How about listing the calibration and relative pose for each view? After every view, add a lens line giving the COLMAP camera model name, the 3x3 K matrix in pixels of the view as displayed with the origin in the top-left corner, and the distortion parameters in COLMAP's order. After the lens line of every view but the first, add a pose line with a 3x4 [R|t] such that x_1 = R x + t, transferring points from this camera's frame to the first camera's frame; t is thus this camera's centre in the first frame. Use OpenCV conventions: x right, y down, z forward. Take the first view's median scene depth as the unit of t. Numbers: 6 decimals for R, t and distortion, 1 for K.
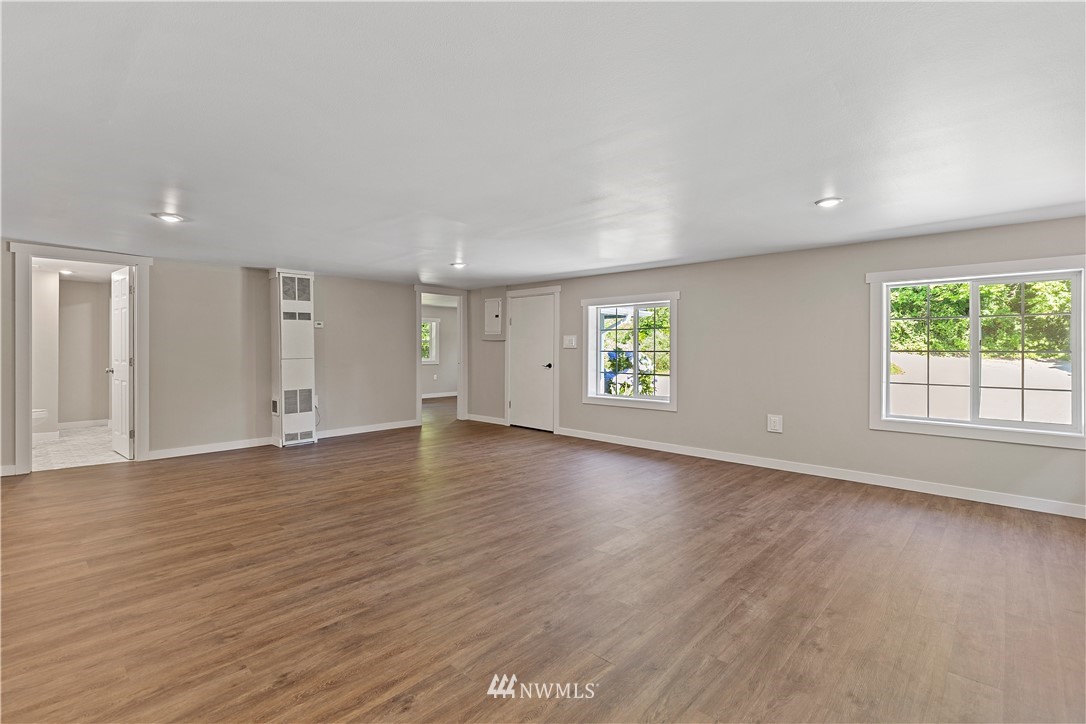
lens RADIAL K [[493.5, 0, 546.8], [0, 493.5, 353.9], [0, 0, 1]] dist [0.008224, -0.000212]
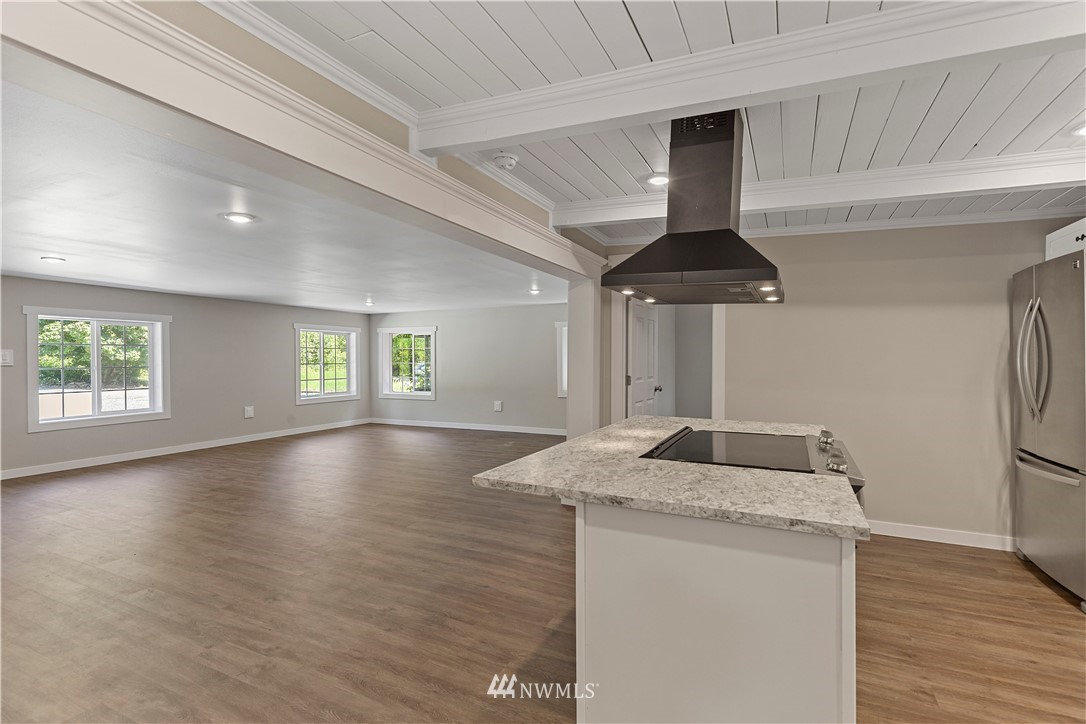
lens RADIAL K [[493.8, 0, 547.6], [0, 493.8, 365.5], [0, 0, 1]] dist [0.007764, -0.000117]
pose [[-0.296661, -0.016336, 0.954843, -1.046699], [0.007453, 0.999784, 0.019421, -0.022994], [-0.954954, 0.012878, -0.296475, 0.458125]]
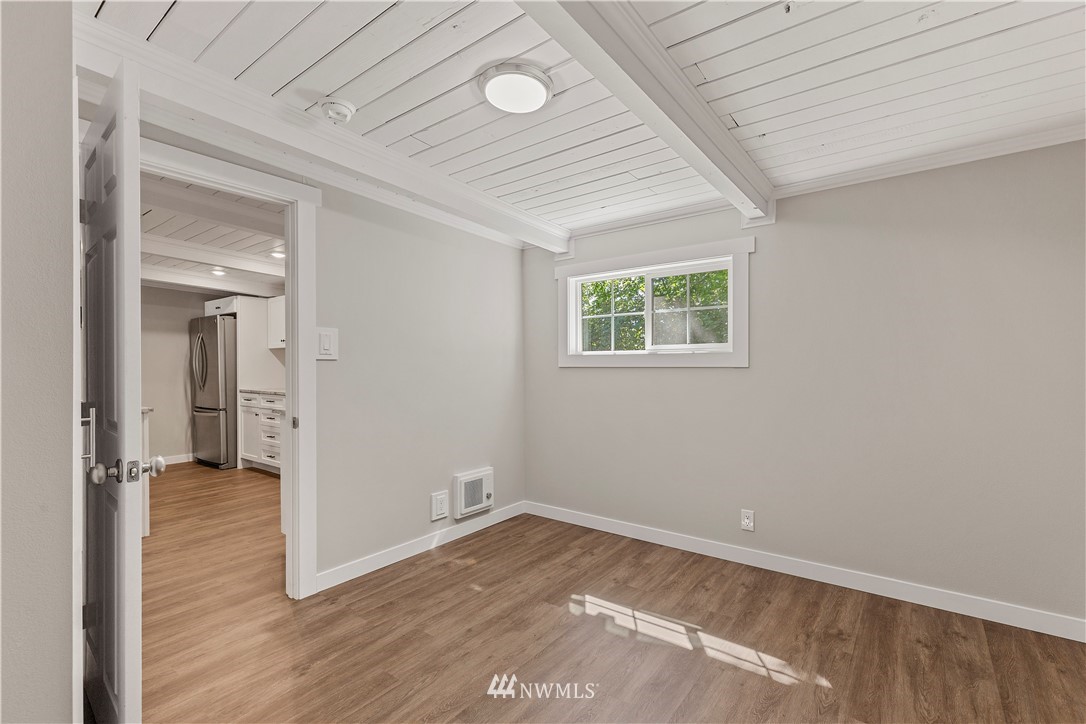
lens RADIAL K [[493.8, 0, 547.6], [0, 493.8, 365.5], [0, 0, 1]] dist [0.007764, -0.000117]
pose [[-0.994571, 0.002004, -0.104041, -1.317797], [0.000922, 0.999945, 0.010445, -0.019212], [0.104056, 0.010293, -0.994518, 0.931234]]
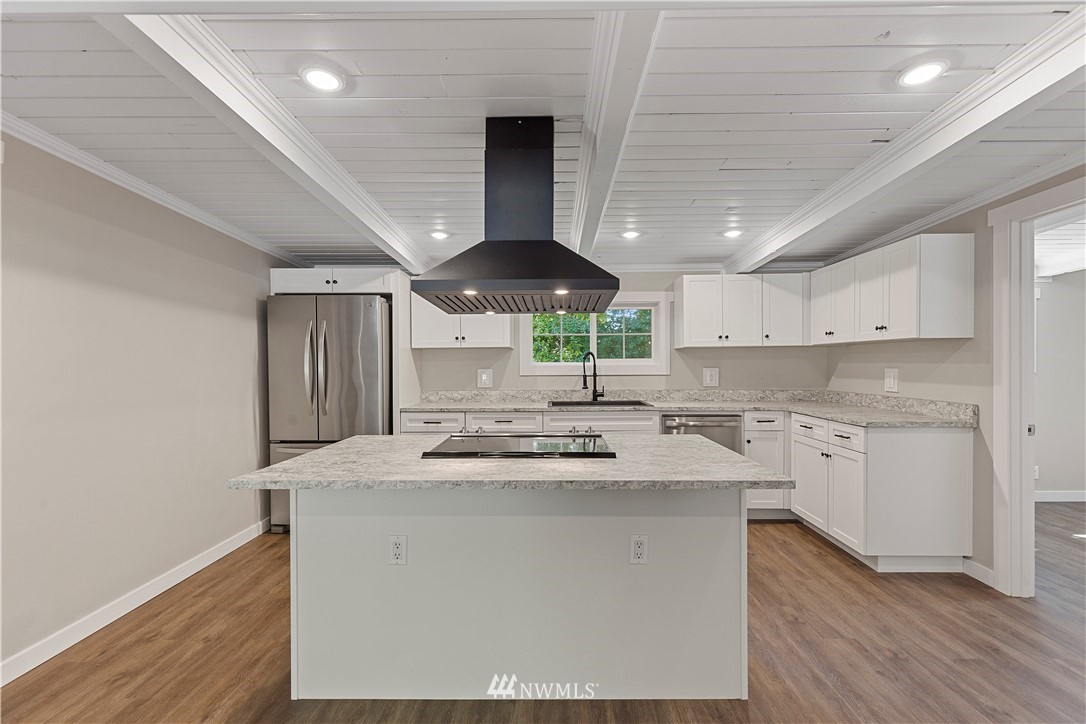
lens RADIAL K [[493.8, 0, 547.6], [0, 493.8, 365.5], [0, 0, 1]] dist [0.007764, -0.000117]
pose [[-0.732964, 0.002757, -0.680261, -0.530855], [-0.002043, 0.999978, 0.006254, -0.023537], [0.680264, 0.005973, -0.732943, 0.520623]]
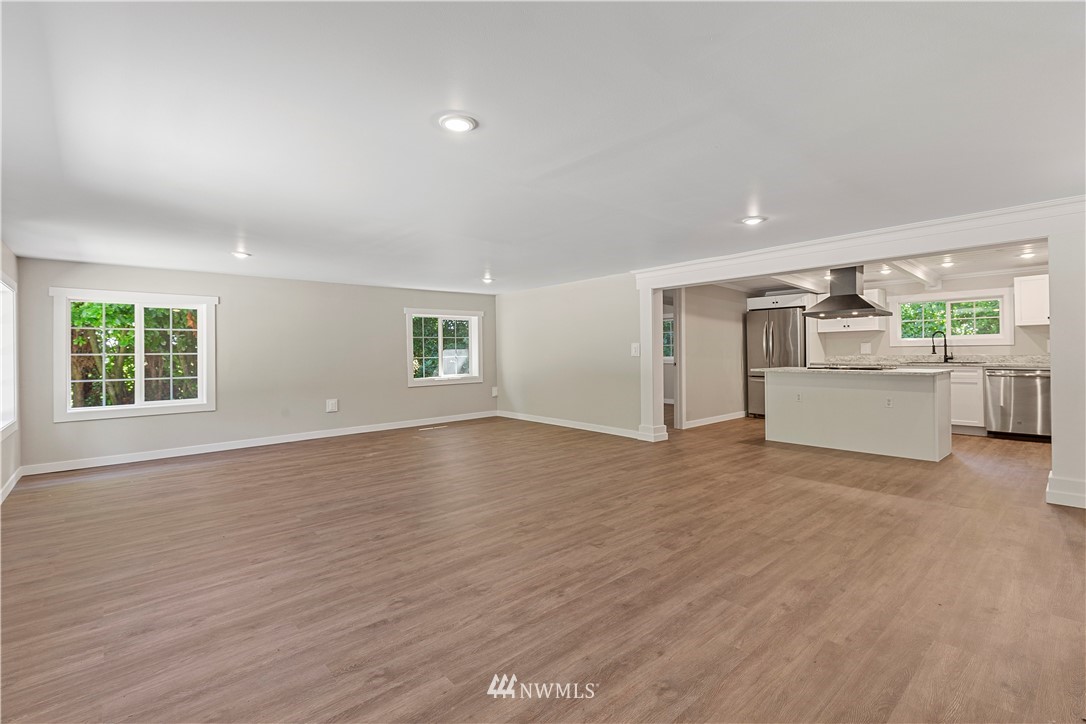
lens RADIAL K [[497.2, 0, 541.7], [0, 497.2, 344.4], [0, 0, 1]] dist [0.002922, 0.000283]
pose [[-0.995624, 0.009360, 0.092981, -0.253731], [0.008588, 0.999925, -0.008704, -0.005799], [-0.093055, -0.007868, -0.995630, 1.269970]]
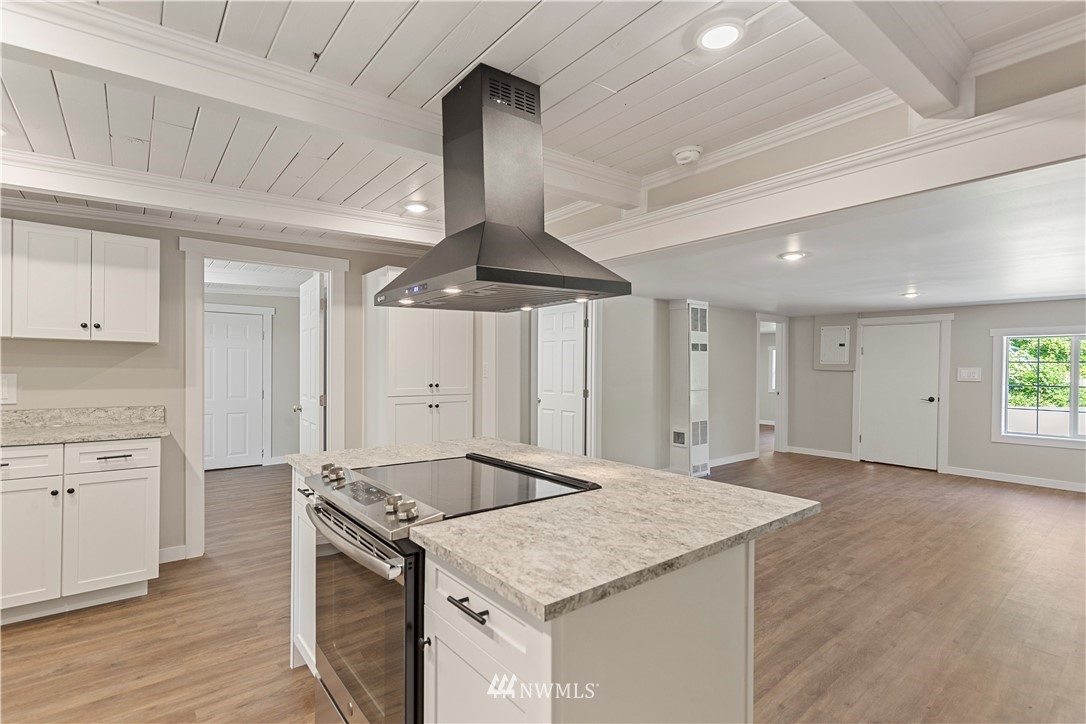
lens RADIAL K [[505.5, 0, 554.1], [0, 505.5, 371.8], [0, 0, 1]] dist [0.009929, 0.000019]
pose [[0.993516, 0.008999, -0.113333, -0.683844], [-0.009309, 0.999954, -0.002207, -0.022353], [0.113308, 0.003248, 0.993555, -0.039971]]
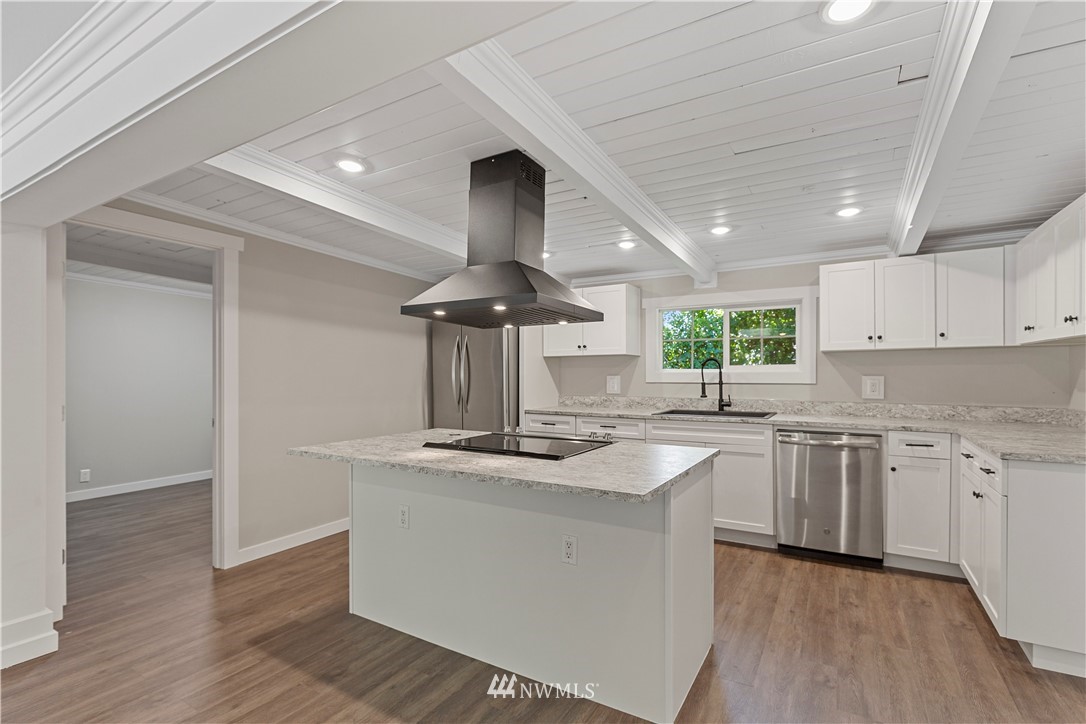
lens RADIAL K [[503.3, 0, 550.4], [0, 503.3, 371.5], [0, 0, 1]] dist [-0.001524, -0.000546]
pose [[-0.974981, 0.001367, -0.222284, -0.698758], [-0.000088, 0.999979, 0.006537, -0.024949], [0.222288, 0.006393, -0.974960, 0.650696]]
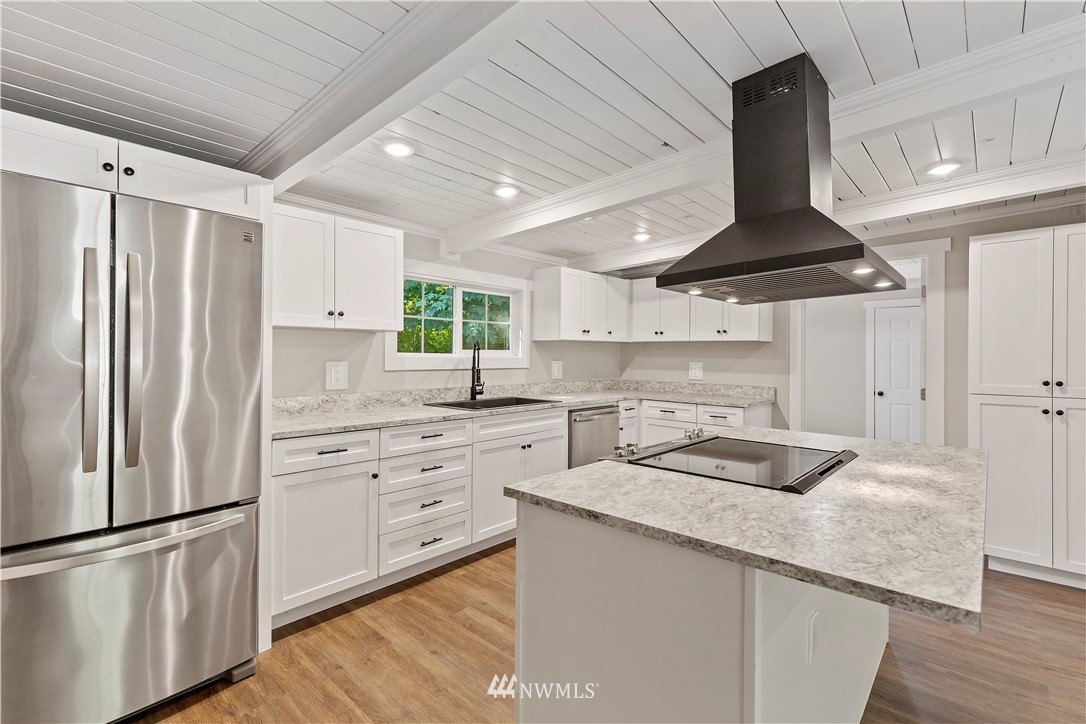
lens RADIAL K [[493.5, 0, 546.8], [0, 493.5, 353.9], [0, 0, 1]] dist [0.008224, -0.000212]
pose [[0.027970, -0.004595, -0.999598, -0.465946], [-0.016357, 0.999853, -0.005053, -0.022137], [0.999475, 0.016491, 0.027890, 0.107213]]
